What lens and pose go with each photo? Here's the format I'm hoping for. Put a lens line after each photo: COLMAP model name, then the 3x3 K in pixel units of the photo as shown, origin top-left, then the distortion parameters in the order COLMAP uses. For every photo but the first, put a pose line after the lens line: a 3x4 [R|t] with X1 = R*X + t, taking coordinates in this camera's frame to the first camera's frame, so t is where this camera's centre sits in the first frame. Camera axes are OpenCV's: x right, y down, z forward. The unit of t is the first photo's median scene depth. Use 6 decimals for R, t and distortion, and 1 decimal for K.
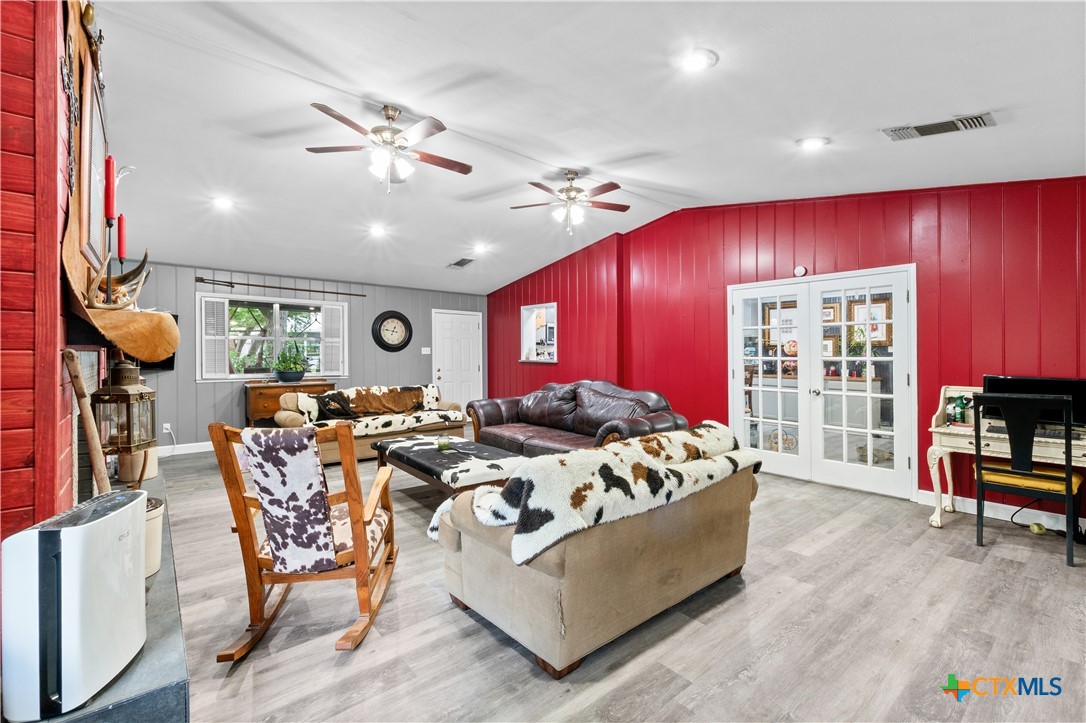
lens RADIAL K [[471.6, 0, 545.7], [0, 471.6, 352.2], [0, 0, 1]] dist [0.006496, -0.001823]
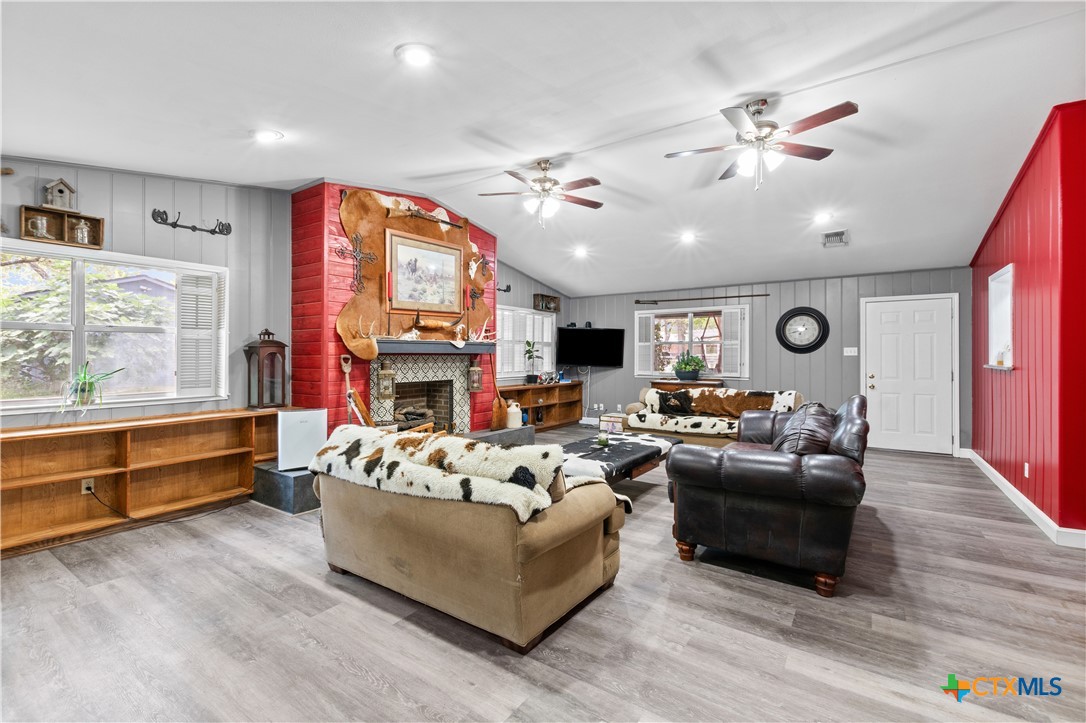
lens RADIAL K [[471.6, 0, 545.1], [0, 471.6, 354.2], [0, 0, 1]] dist [0.006496, -0.001823]
pose [[0.269248, -0.007064, -0.963045, 0.554103], [0.006222, 0.999965, -0.005595, 0.004005], [0.963051, -0.004486, 0.269282, 0.414331]]
